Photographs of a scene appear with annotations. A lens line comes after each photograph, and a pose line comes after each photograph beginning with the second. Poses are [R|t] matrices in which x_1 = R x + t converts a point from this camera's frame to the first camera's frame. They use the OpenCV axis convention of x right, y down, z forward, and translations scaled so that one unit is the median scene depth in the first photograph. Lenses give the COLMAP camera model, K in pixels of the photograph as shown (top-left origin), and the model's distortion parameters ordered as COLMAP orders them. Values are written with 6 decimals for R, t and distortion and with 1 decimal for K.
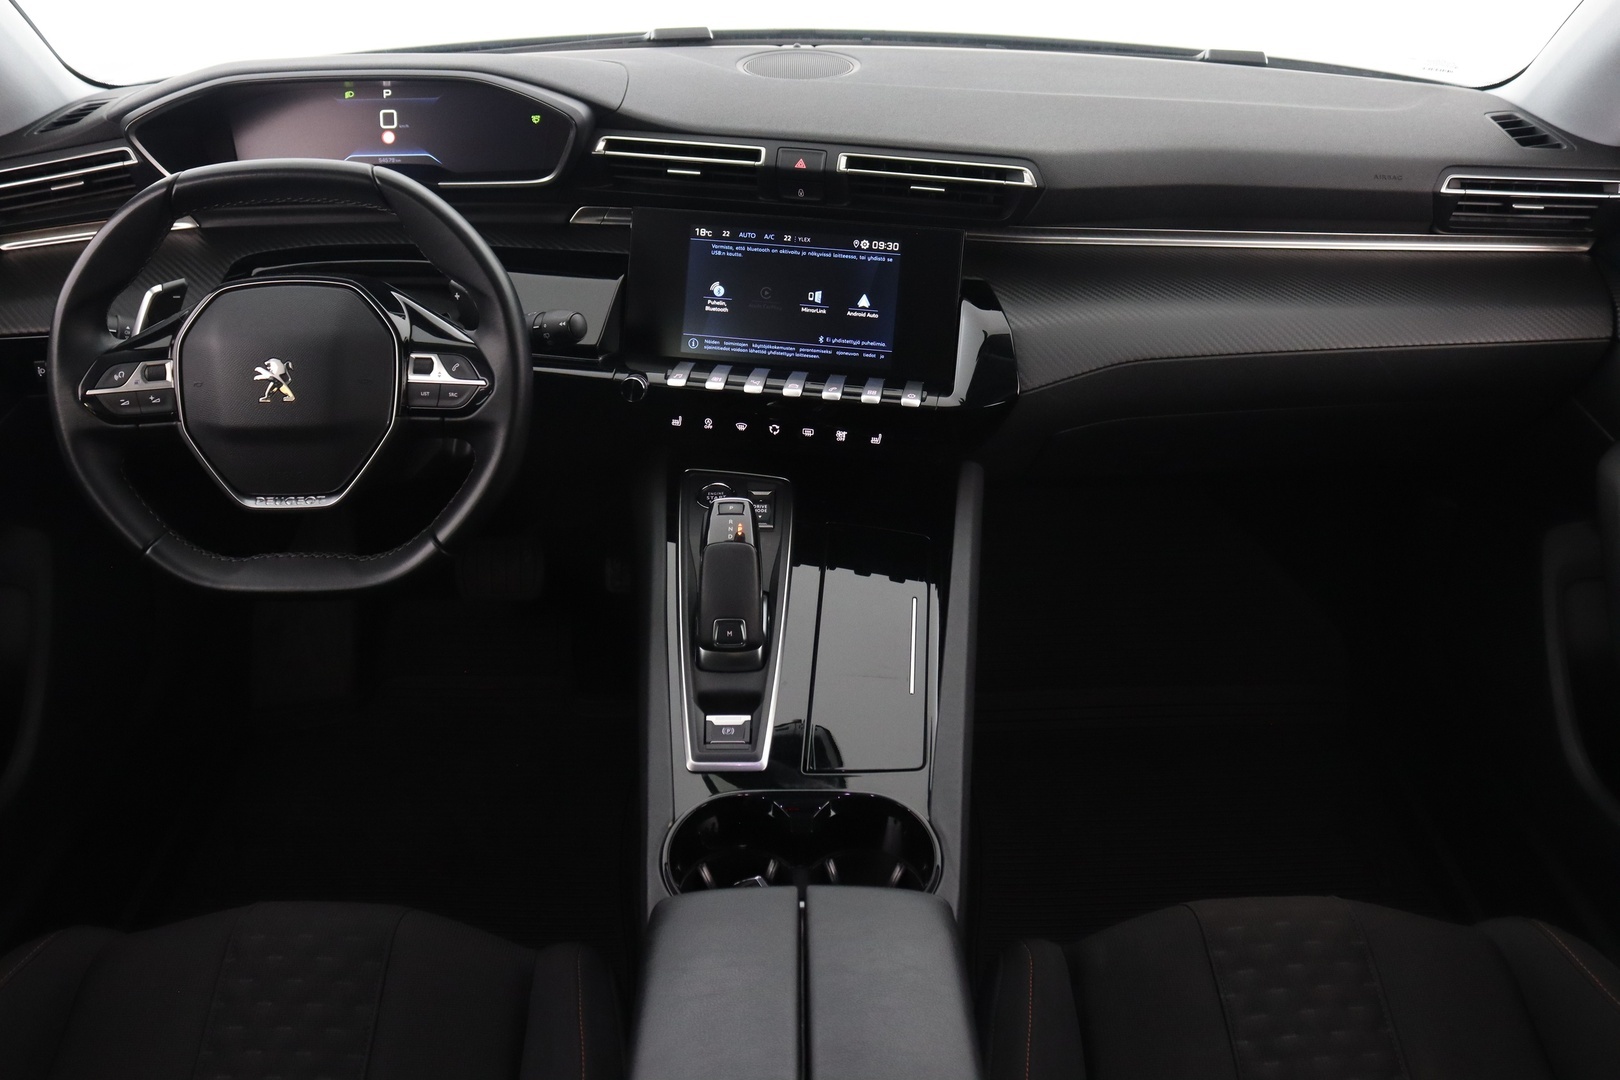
lens RADIAL K [[1560.5, 0, 810.2], [0, 1560.5, 545.4], [0, 0, 1]] dist [-0.096107, 0.000000]
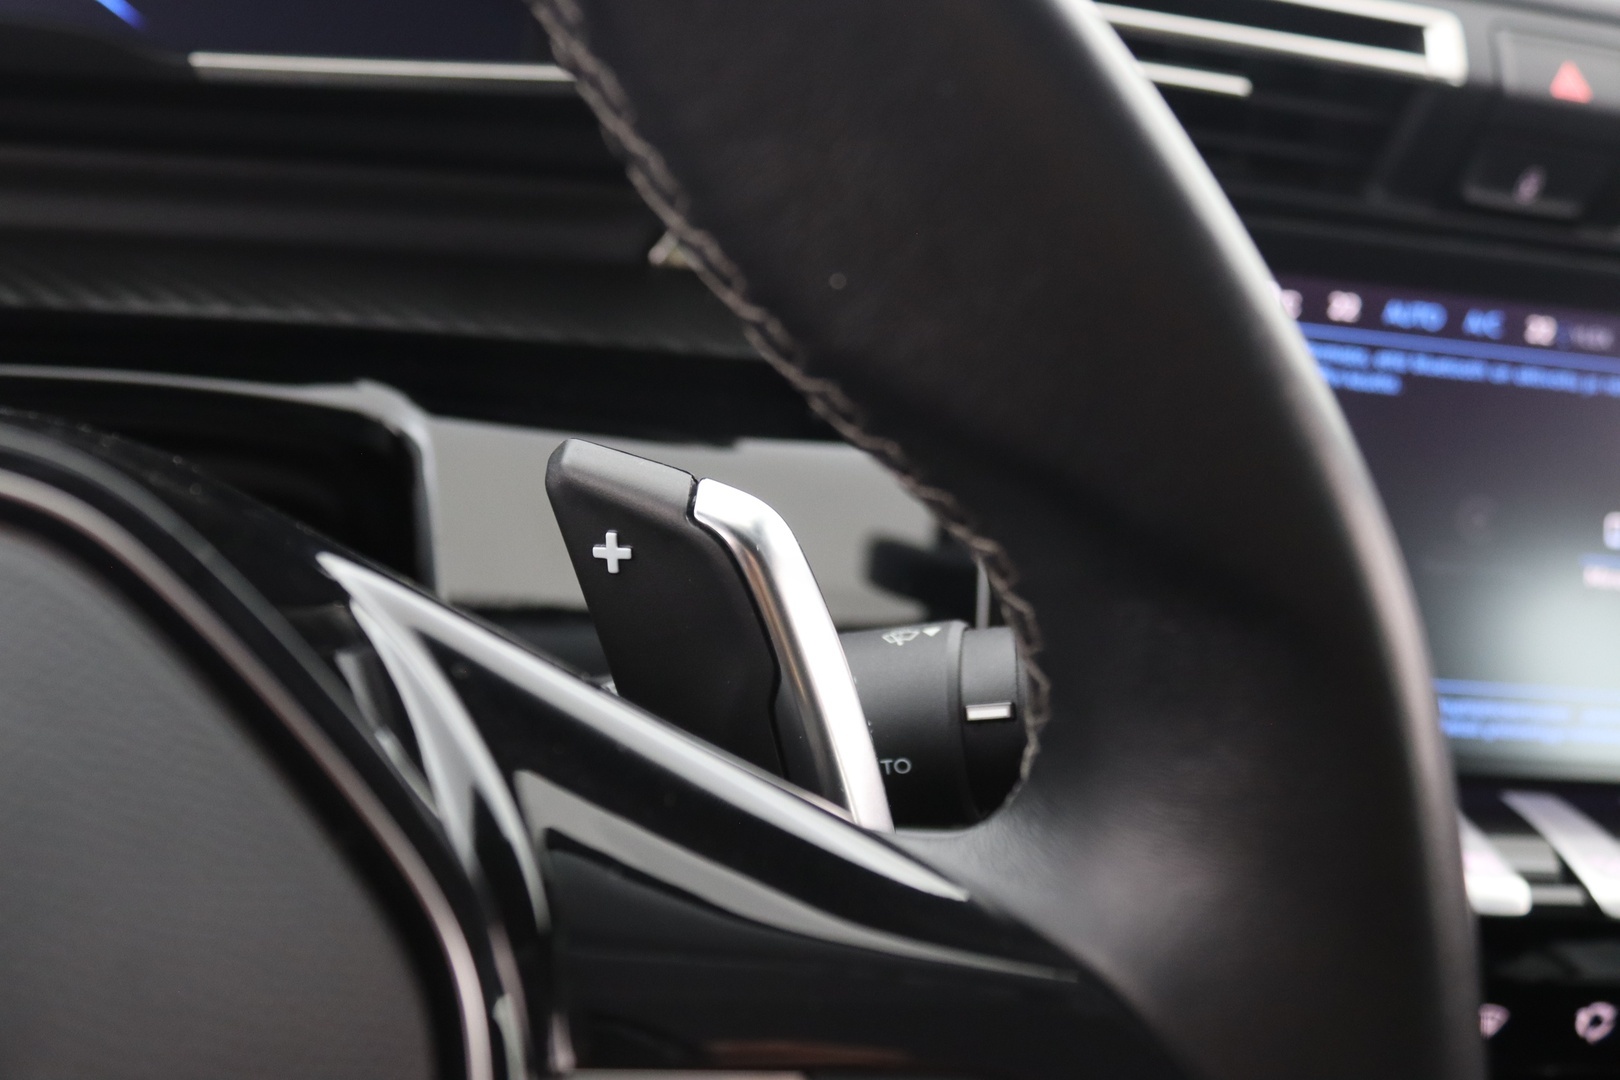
lens RADIAL K [[1650.4, 0, 810.6], [0, 1650.4, 533.5], [0, 0, 1]] dist [-0.043294, 0.000000]
pose [[0.933134, -0.006737, 0.359466, -0.249828], [0.053150, 0.991424, -0.119389, -0.131538], [-0.355579, 0.130511, 0.925489, 0.773272]]
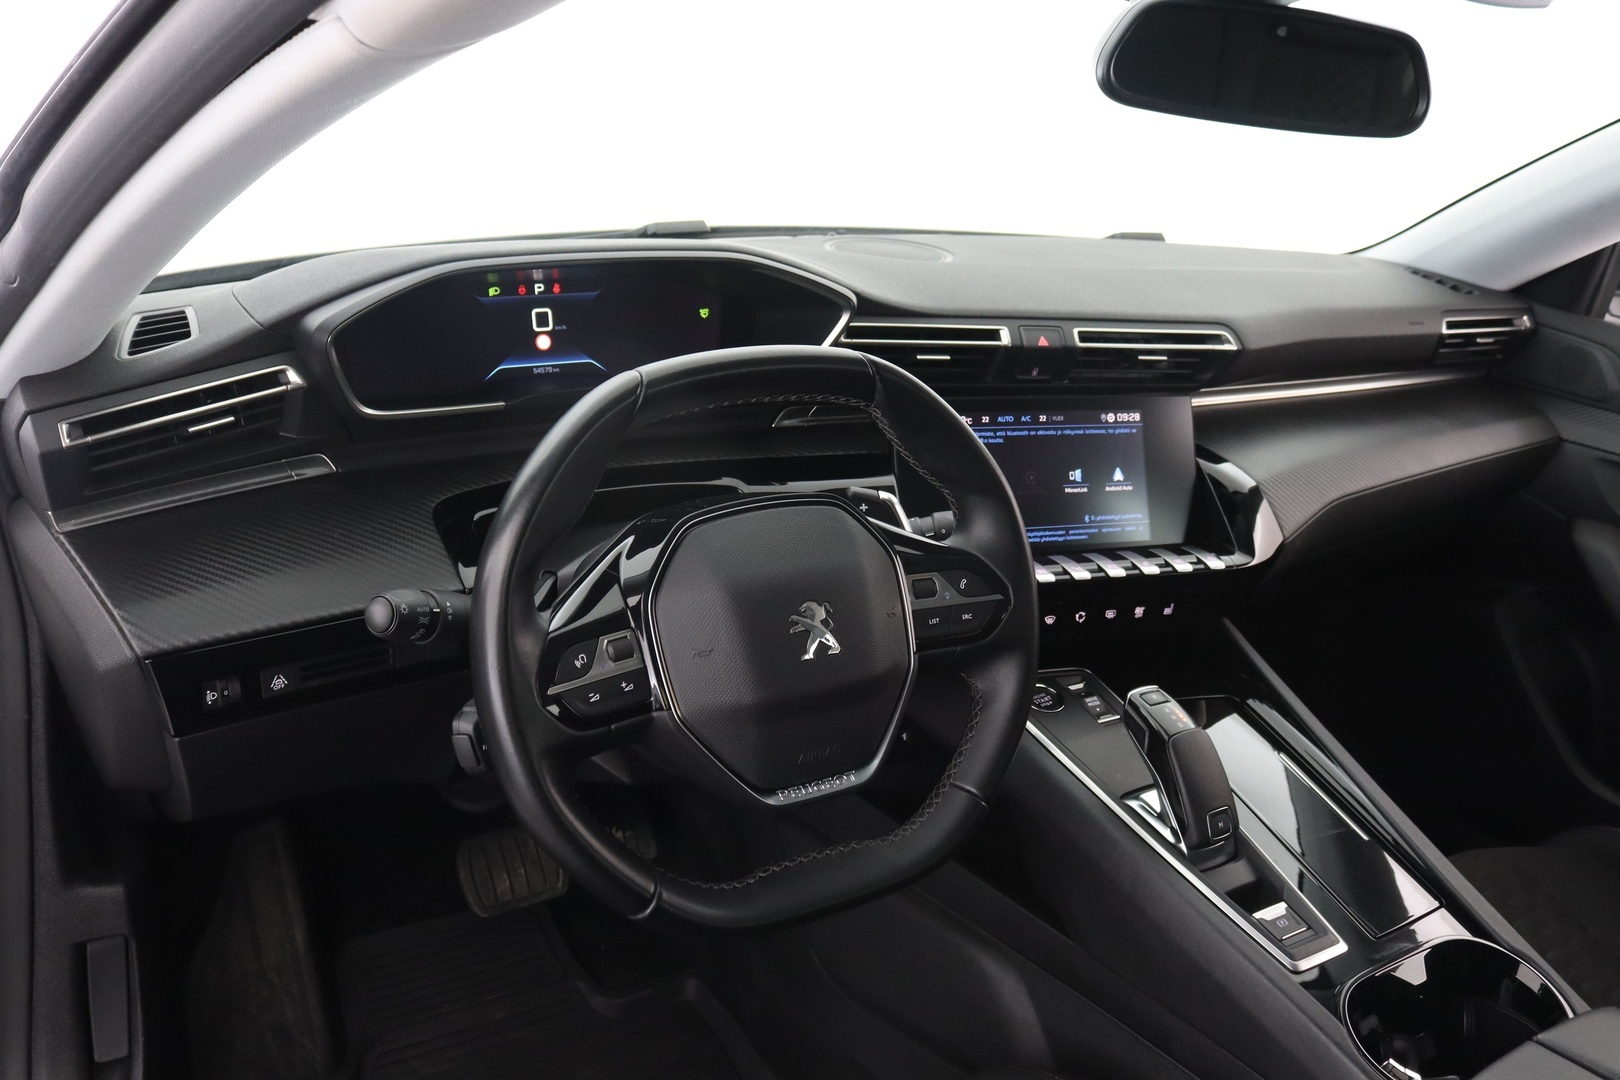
lens RADIAL K [[1520.7, 0, 811.0], [0, 1520.7, 541.3], [0, 0, 1]] dist [-0.105624, 0.000000]
pose [[0.836187, -0.125717, 0.533841, -0.639465], [0.200809, 0.975962, -0.084704, -0.073915], [-0.510359, 0.178029, 0.841332, 0.304029]]
